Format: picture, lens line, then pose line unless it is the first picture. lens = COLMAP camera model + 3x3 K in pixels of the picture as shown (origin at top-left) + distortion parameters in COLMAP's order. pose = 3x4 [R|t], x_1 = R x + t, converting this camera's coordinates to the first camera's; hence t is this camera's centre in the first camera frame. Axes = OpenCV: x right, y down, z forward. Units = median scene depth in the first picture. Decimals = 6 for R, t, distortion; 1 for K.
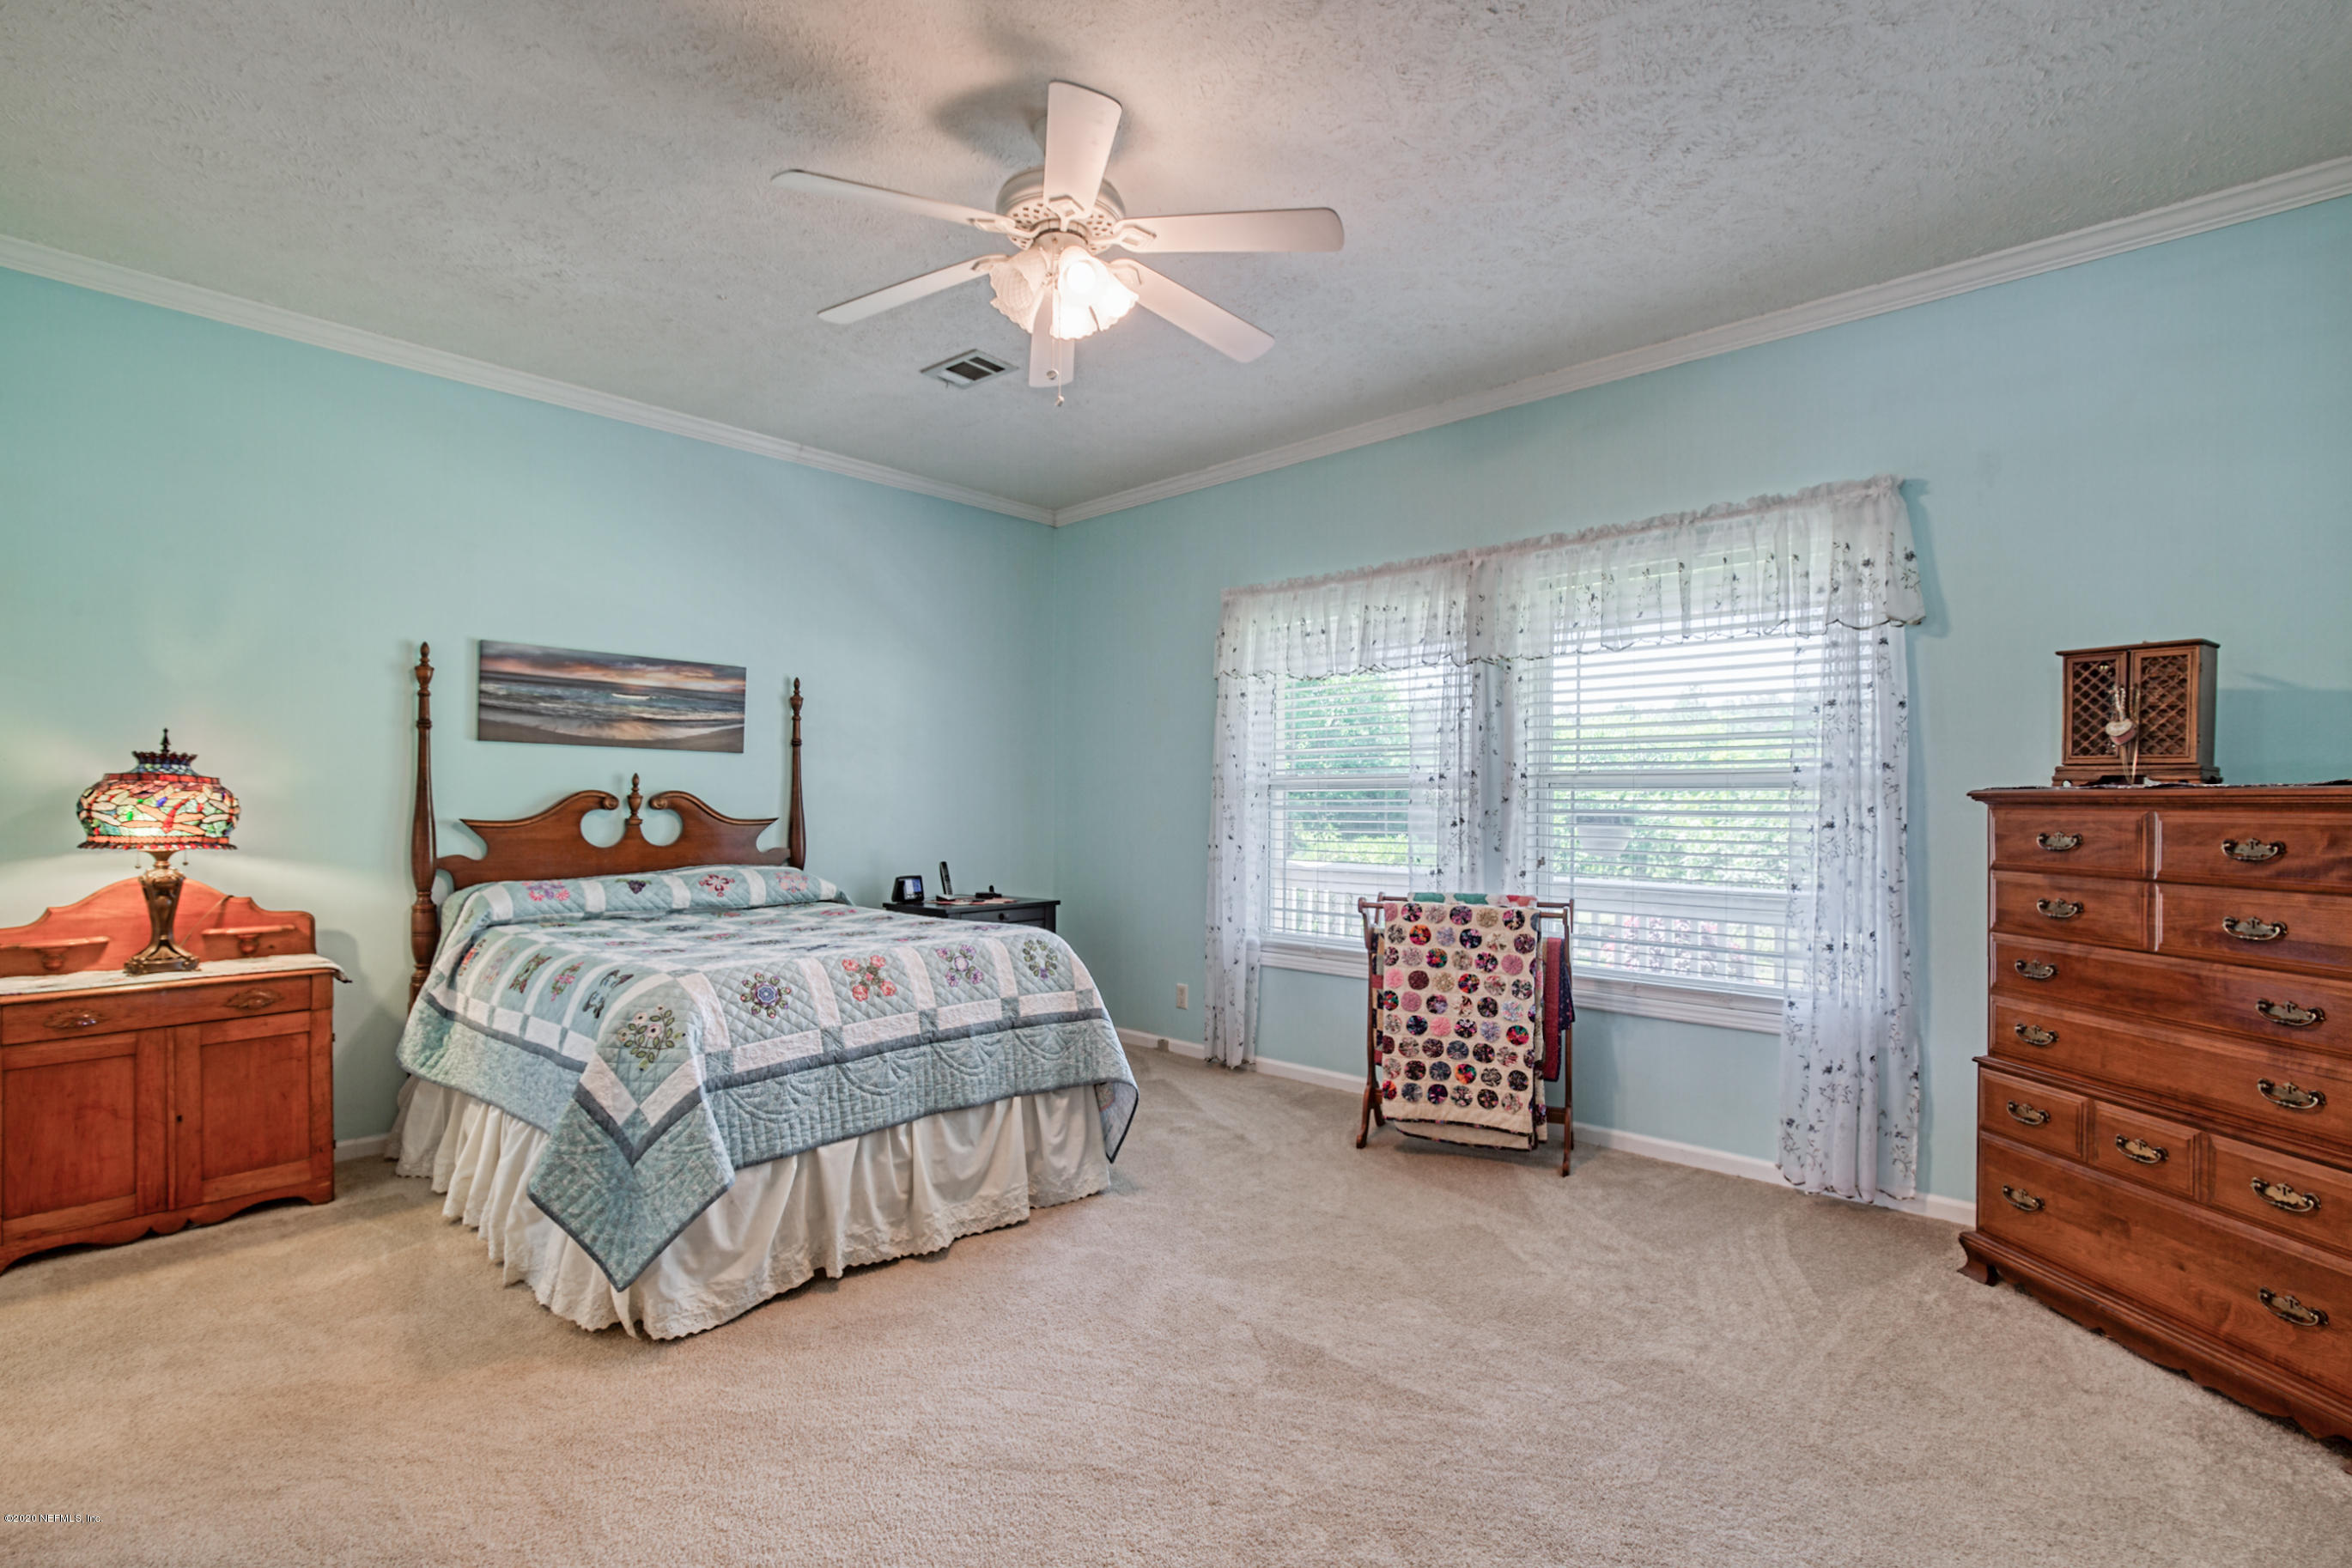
lens RADIAL K [[1089.3, 0, 1182.8], [0, 1089.3, 777.5], [0, 0, 1]] dist [-0.014221, 0.000389]
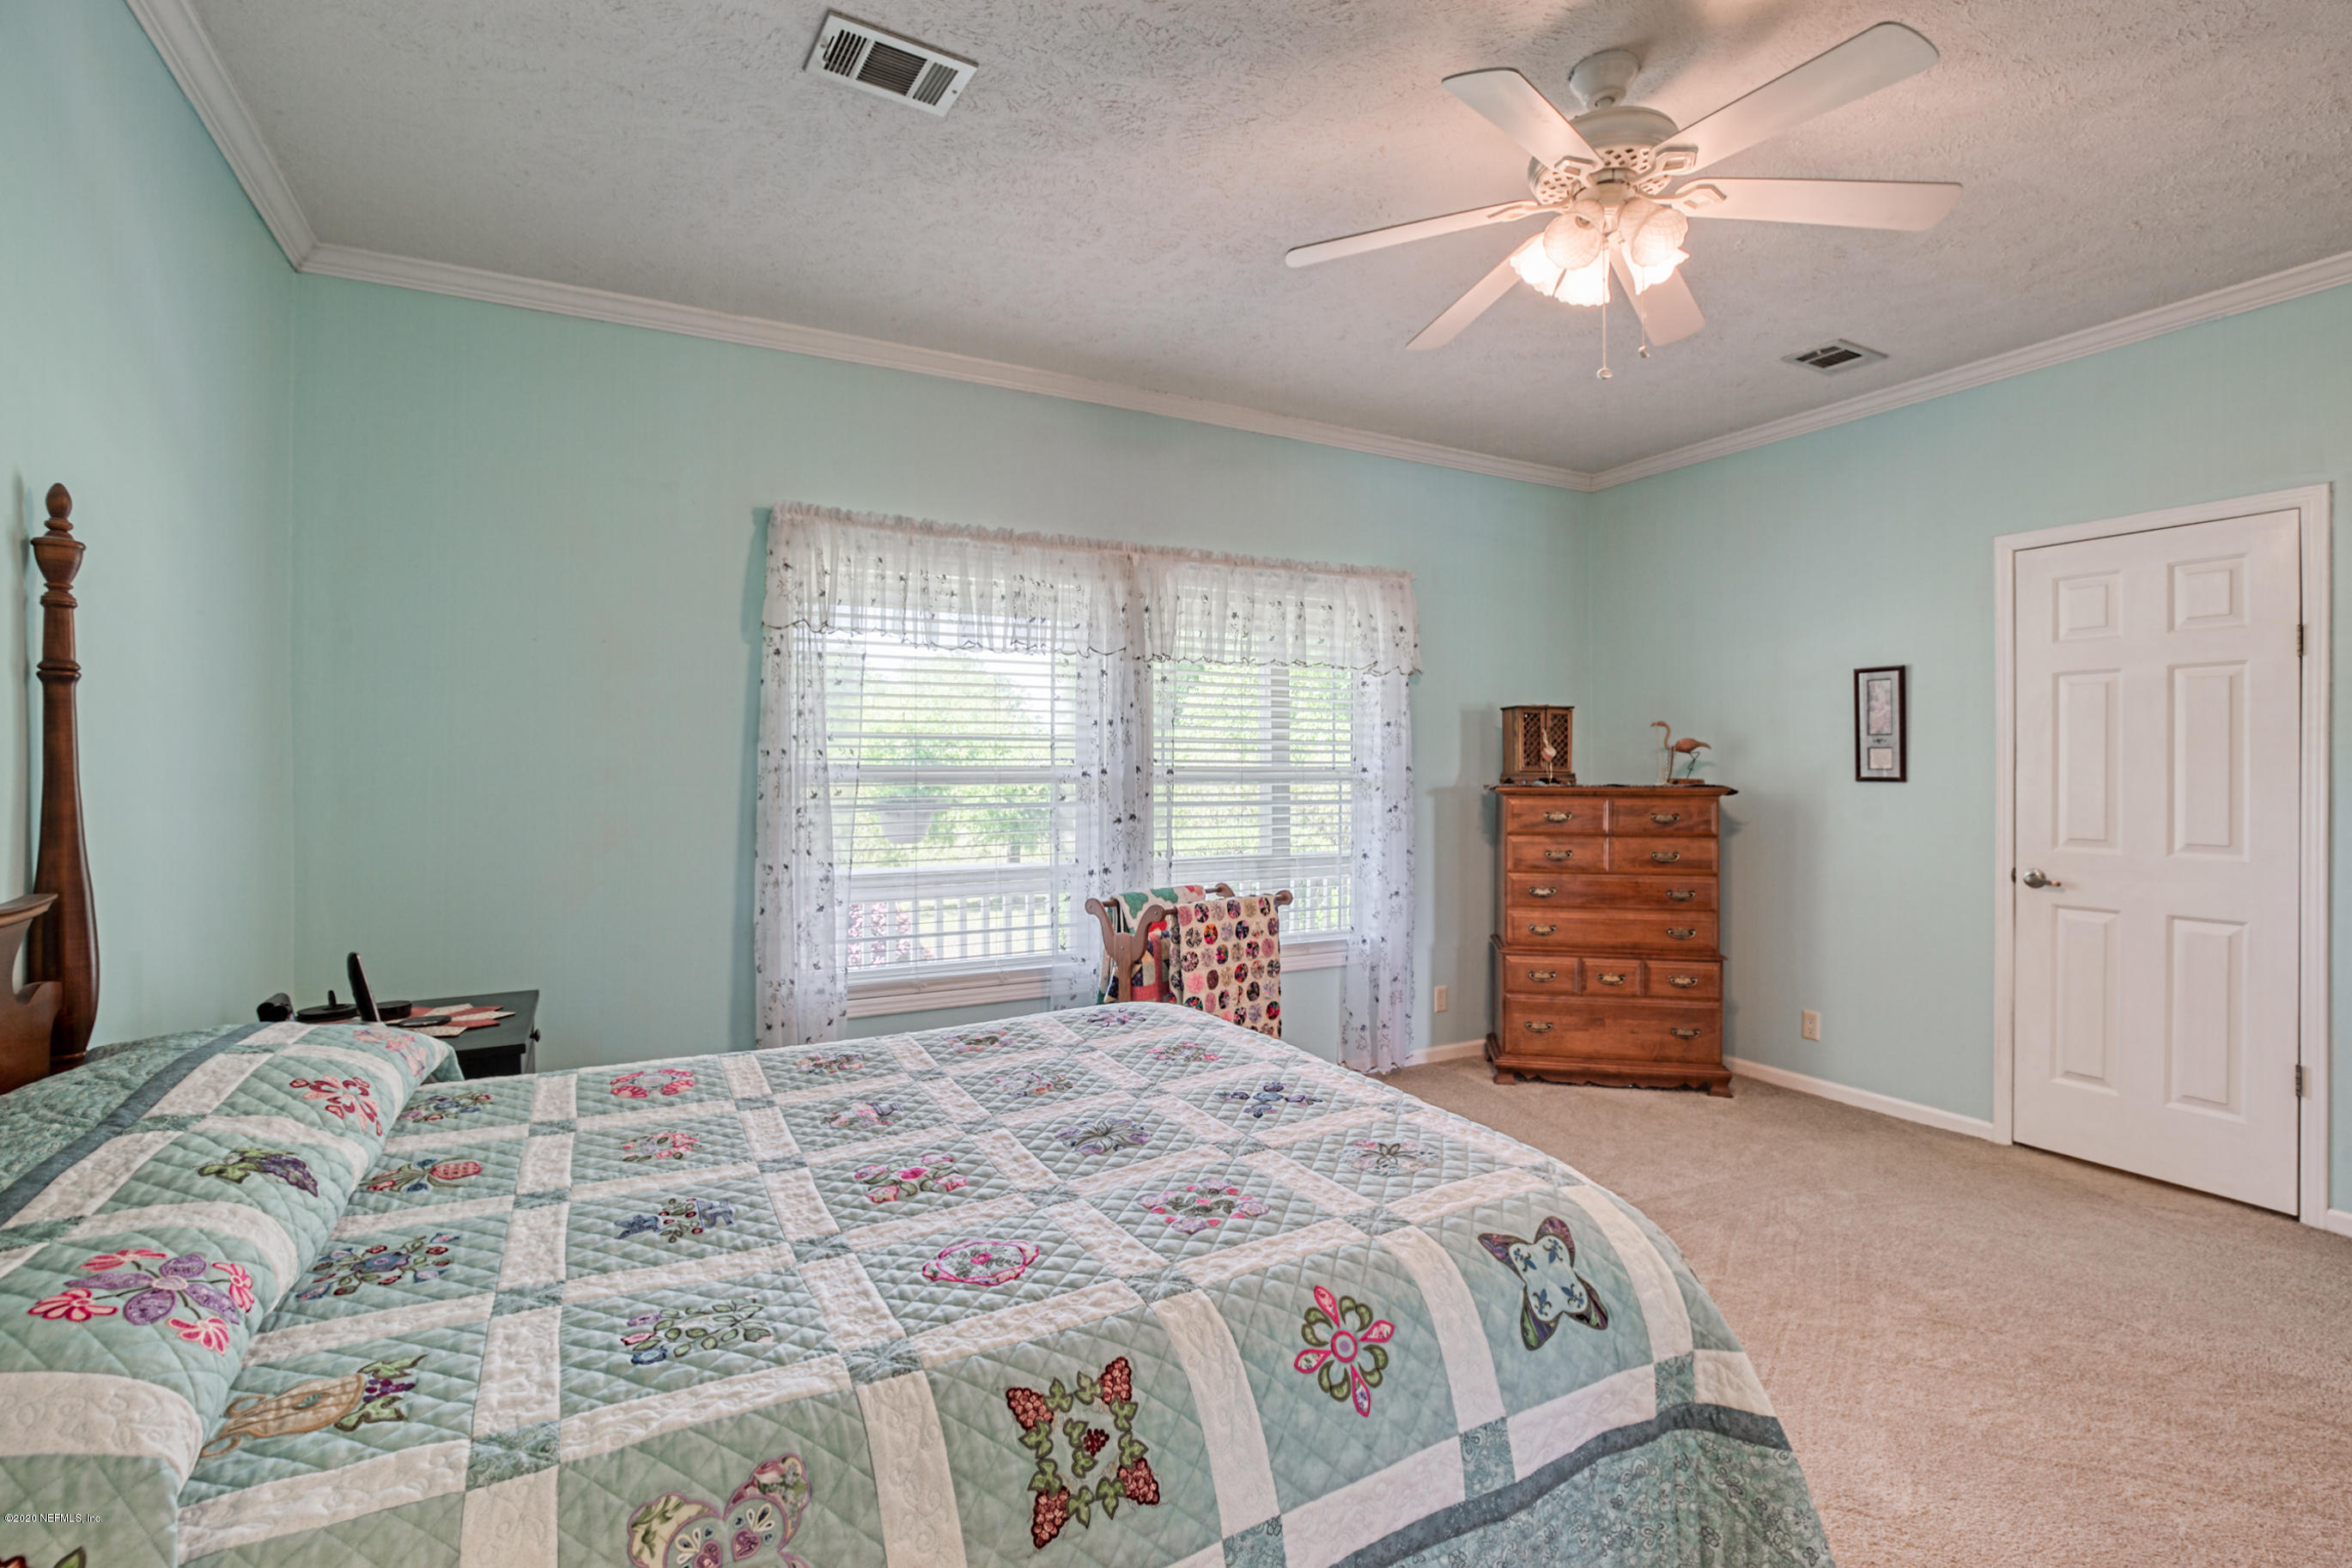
lens RADIAL K [[1062.4, 0, 1187.3], [0, 1062.4, 770.4], [0, 0, 1]] dist [-0.007890, 0.000871]
pose [[0.324756, -0.001597, 0.945796, -0.732110], [-0.017751, 0.999812, 0.007783, -0.012997], [-0.945631, -0.019317, 0.324667, 0.729557]]
